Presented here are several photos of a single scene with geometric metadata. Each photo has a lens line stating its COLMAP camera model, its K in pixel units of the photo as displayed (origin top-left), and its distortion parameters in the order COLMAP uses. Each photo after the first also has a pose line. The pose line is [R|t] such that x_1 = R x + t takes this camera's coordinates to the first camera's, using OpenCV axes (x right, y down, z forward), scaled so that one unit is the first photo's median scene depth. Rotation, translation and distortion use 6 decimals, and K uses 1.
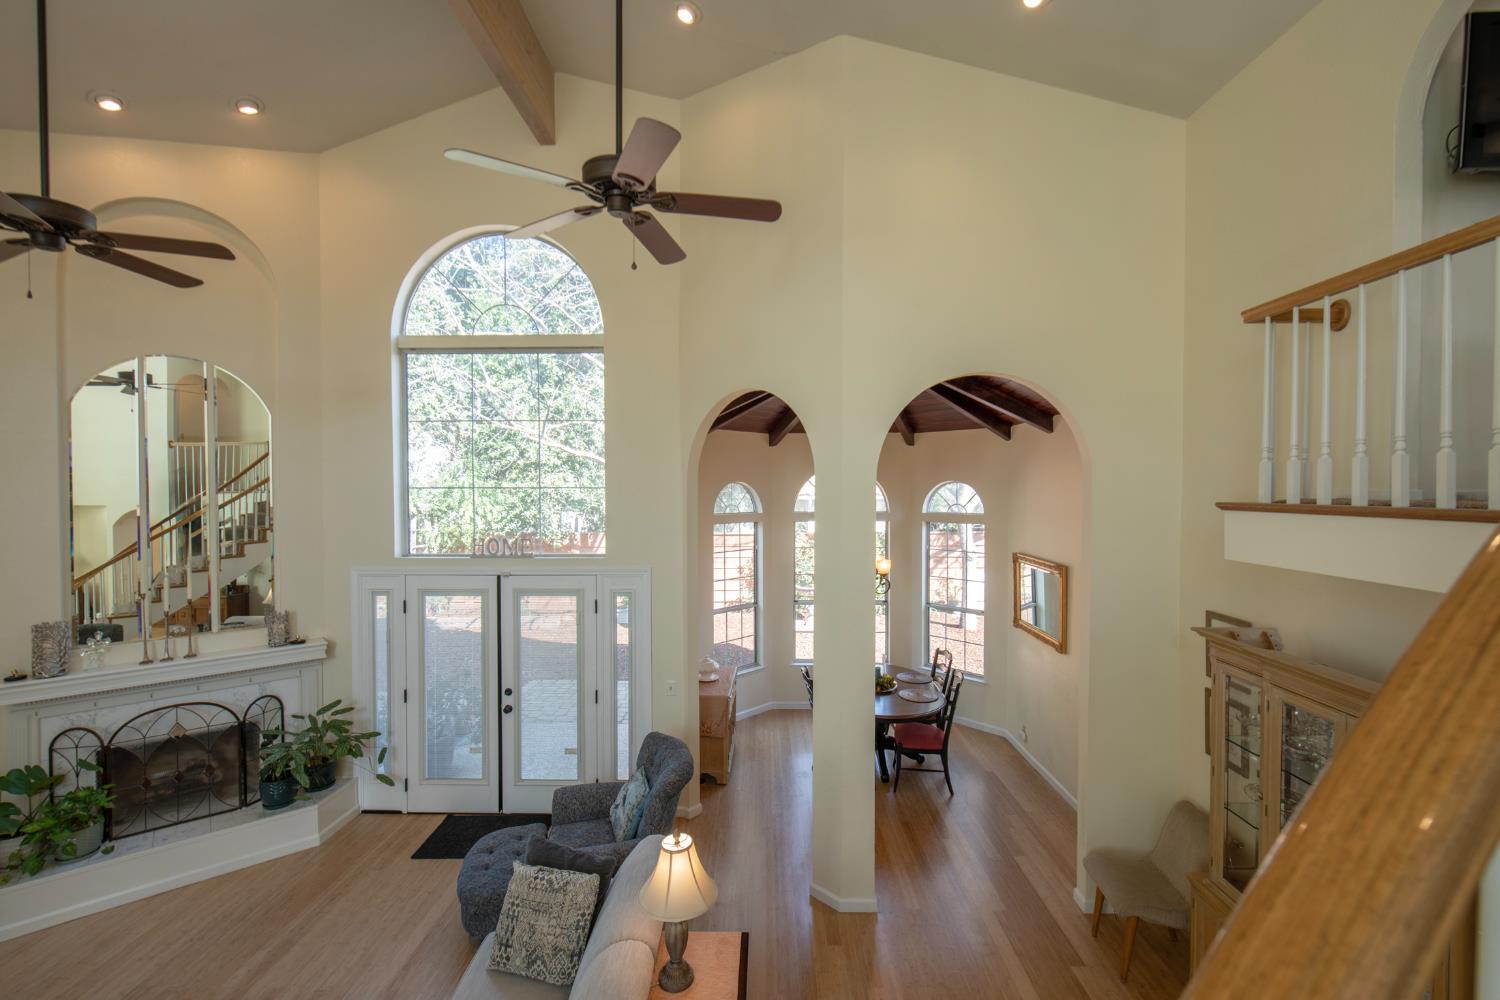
lens RADIAL K [[605.7, 0, 743.7], [0, 605.7, 489.4], [0, 0, 1]] dist [-0.008179, 0.000249]
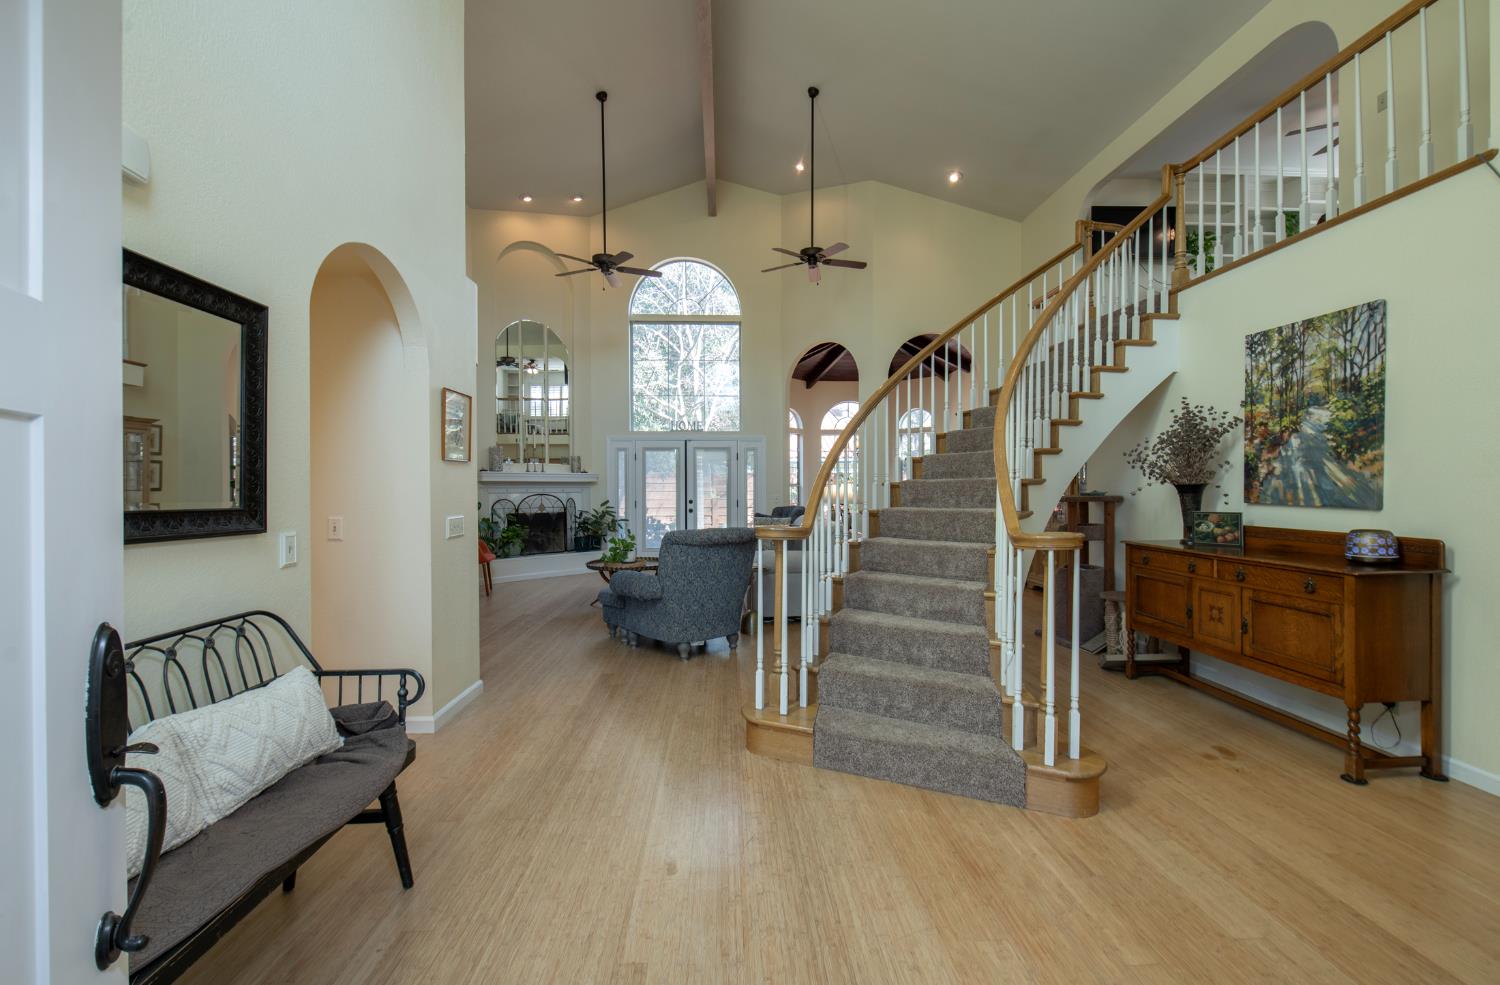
lens RADIAL K [[609.6, 0, 742.4], [0, 609.6, 491.7], [0, 0, 1]] dist [-0.004757, 0.000563]
pose [[0.997825, -0.004554, 0.065761, -0.352165], [0.004888, 0.999976, -0.004914, 0.312870], [-0.065737, 0.005225, 0.997823, -0.919044]]
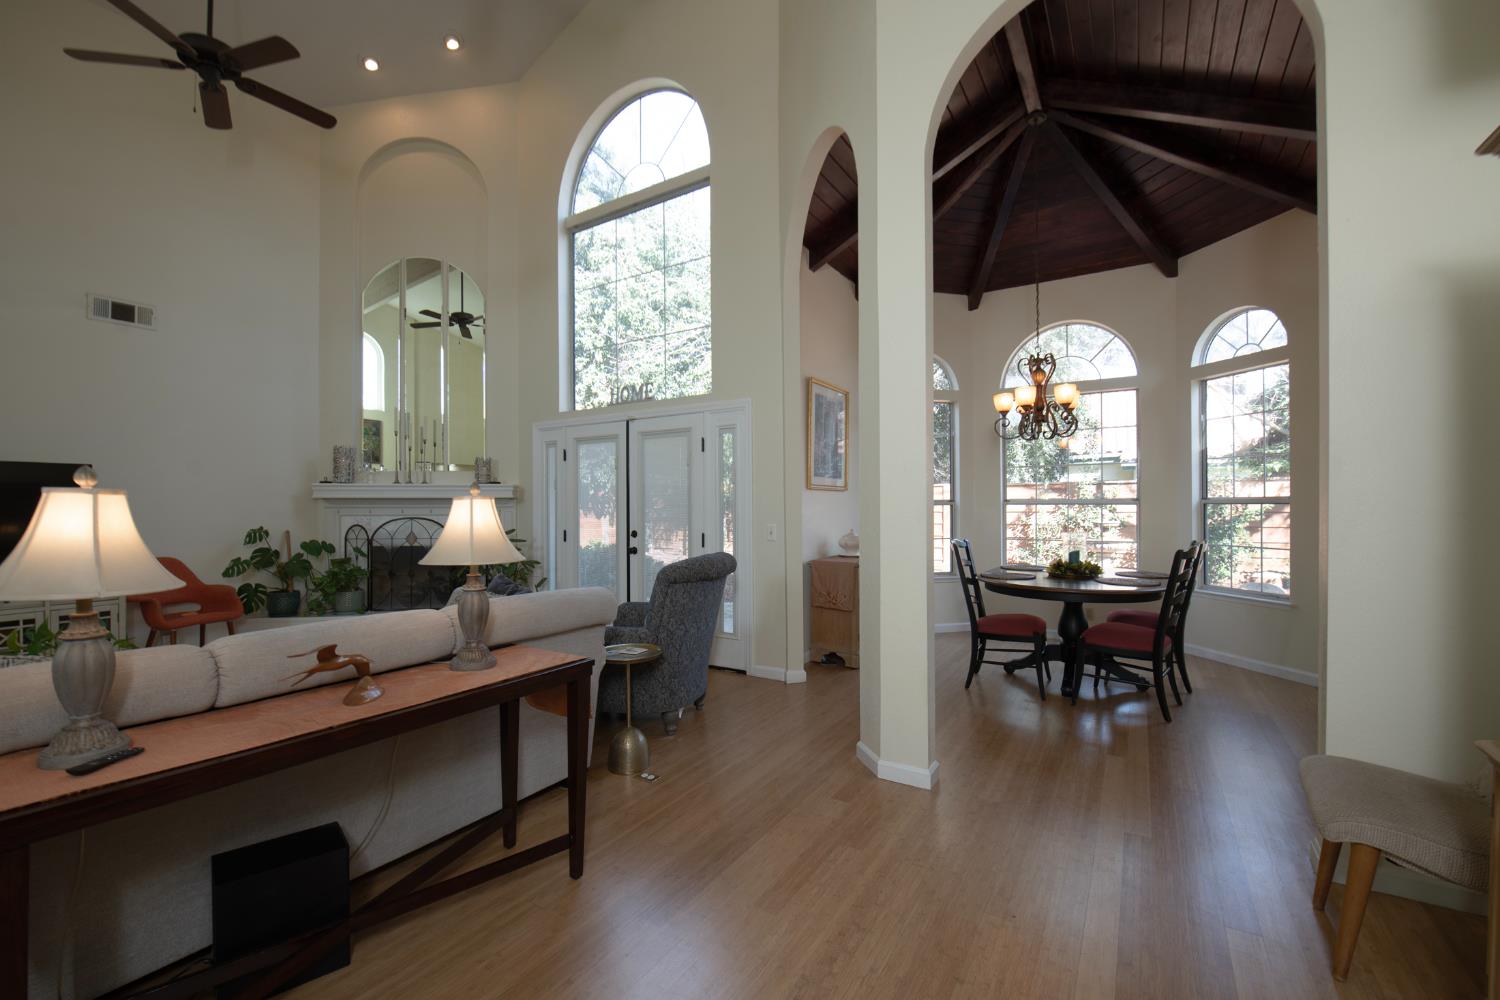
lens RADIAL K [[605.7, 0, 780.0], [0, 605.7, 503.5], [0, 0, 1]] dist [-0.008179, 0.000249]
pose [[0.862826, -0.007884, -0.505440, 0.338412], [-0.001542, 0.999833, -0.018228, 0.301874], [0.505499, 0.016507, 0.862669, 0.241142]]
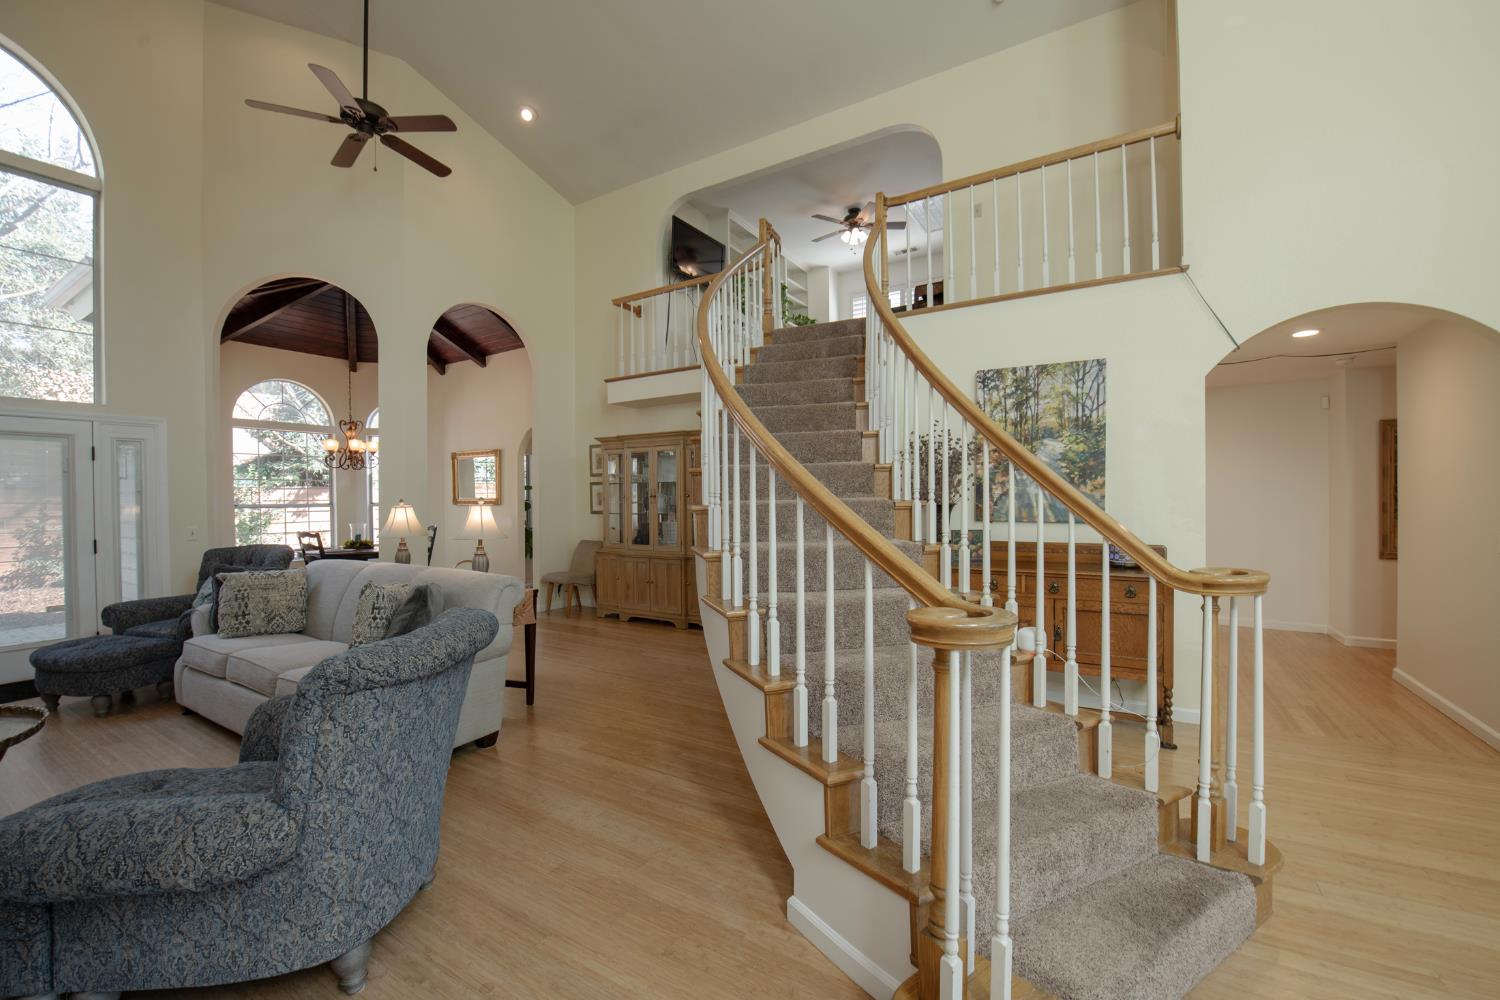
lens RADIAL K [[605.7, 0, 751.9], [0, 605.7, 505.4], [0, 0, 1]] dist [-0.008179, 0.000249]
pose [[0.491042, -0.016300, 0.870984, -0.556009], [0.024502, 0.999688, 0.004895, 0.293867], [-0.870791, 0.018937, 0.491288, -0.366955]]
